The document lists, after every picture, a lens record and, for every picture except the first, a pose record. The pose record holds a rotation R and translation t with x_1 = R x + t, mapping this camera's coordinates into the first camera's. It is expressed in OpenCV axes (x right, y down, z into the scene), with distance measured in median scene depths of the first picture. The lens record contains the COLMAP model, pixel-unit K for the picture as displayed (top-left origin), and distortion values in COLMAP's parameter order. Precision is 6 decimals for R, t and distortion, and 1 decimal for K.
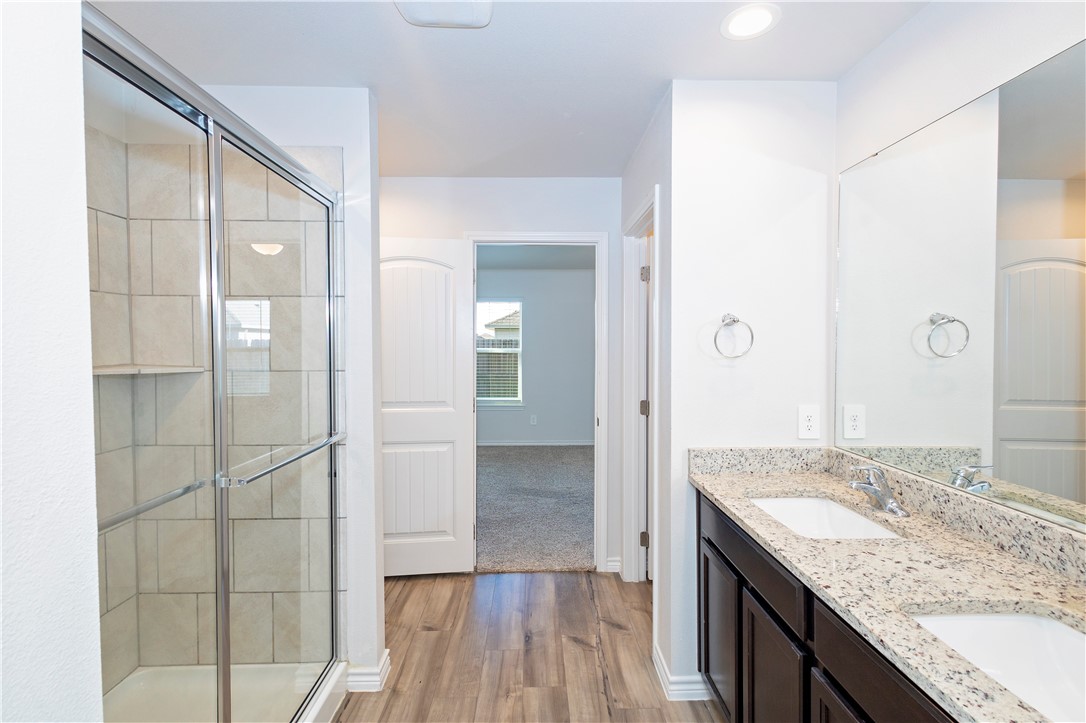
lens RADIAL K [[504.9, 0, 545.2], [0, 504.9, 357.1], [0, 0, 1]] dist [0.010977, -0.000463]
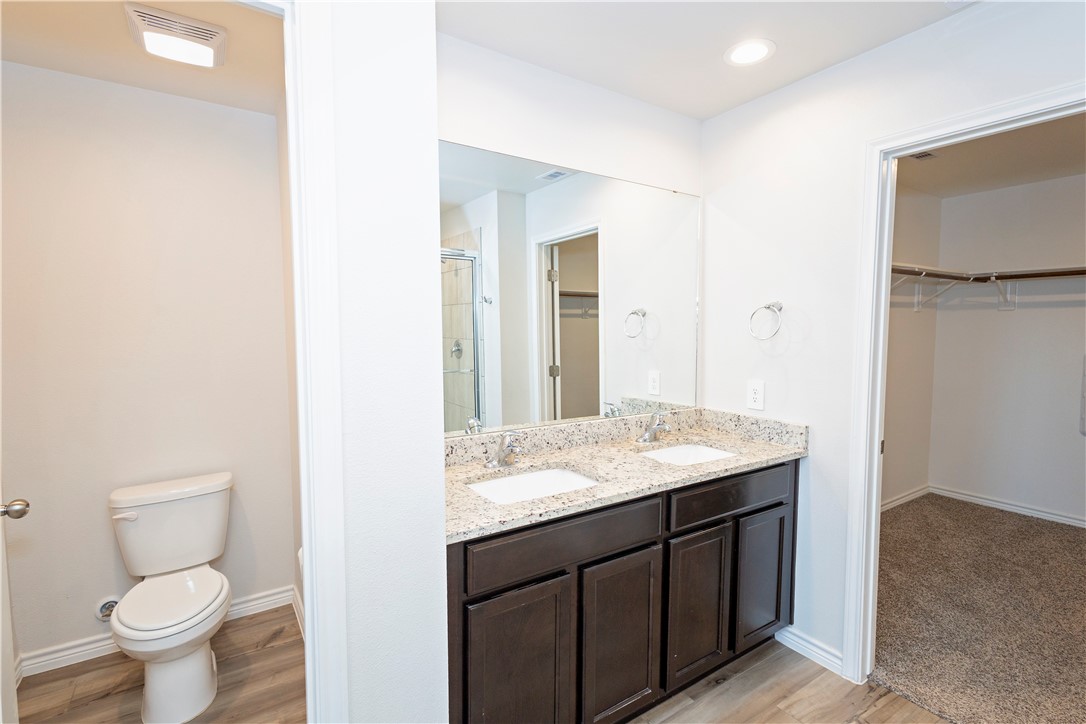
lens RADIAL K [[504.9, 0, 543.4], [0, 504.9, 361.0], [0, 0, 1]] dist [0.010977, -0.000463]
pose [[-0.527339, -0.053514, 0.847968, -0.479852], [0.025786, 0.996547, 0.078926, -0.048316], [-0.849264, 0.063486, -0.524138, 1.911428]]
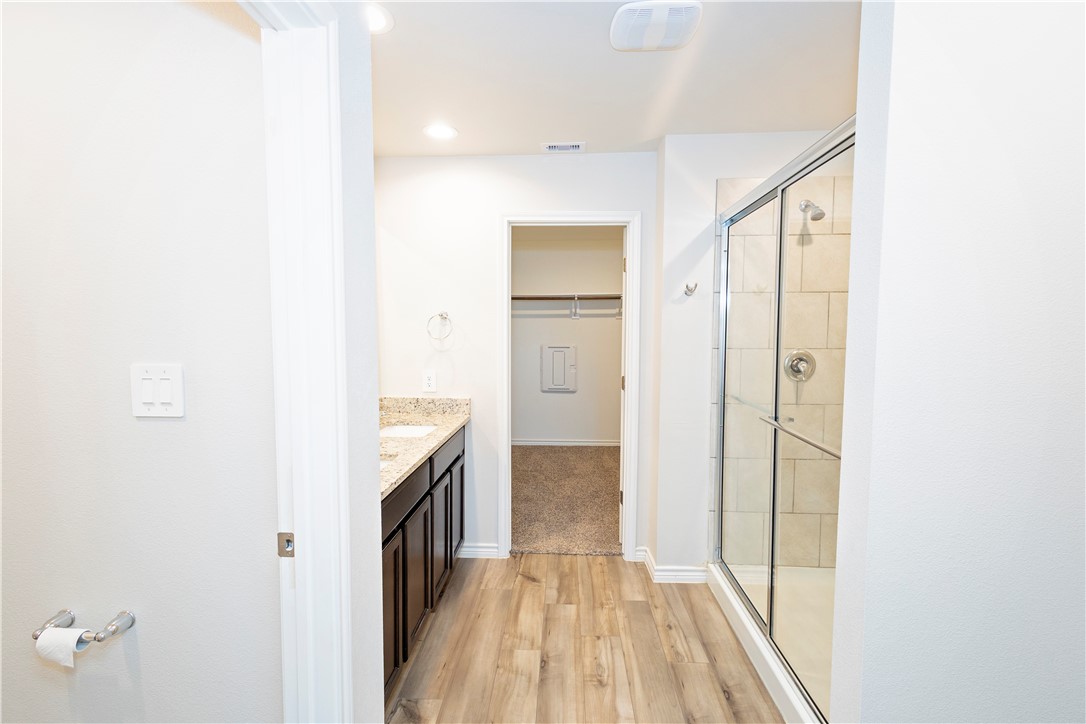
lens RADIAL K [[504.9, 0, 541.1], [0, 504.9, 361.1], [0, 0, 1]] dist [0.010977, -0.000463]
pose [[-0.997308, -0.004294, 0.073199, -0.098389], [0.002431, 0.995798, 0.091545, -0.073601], [-0.073285, 0.091476, -0.993107, 2.567987]]
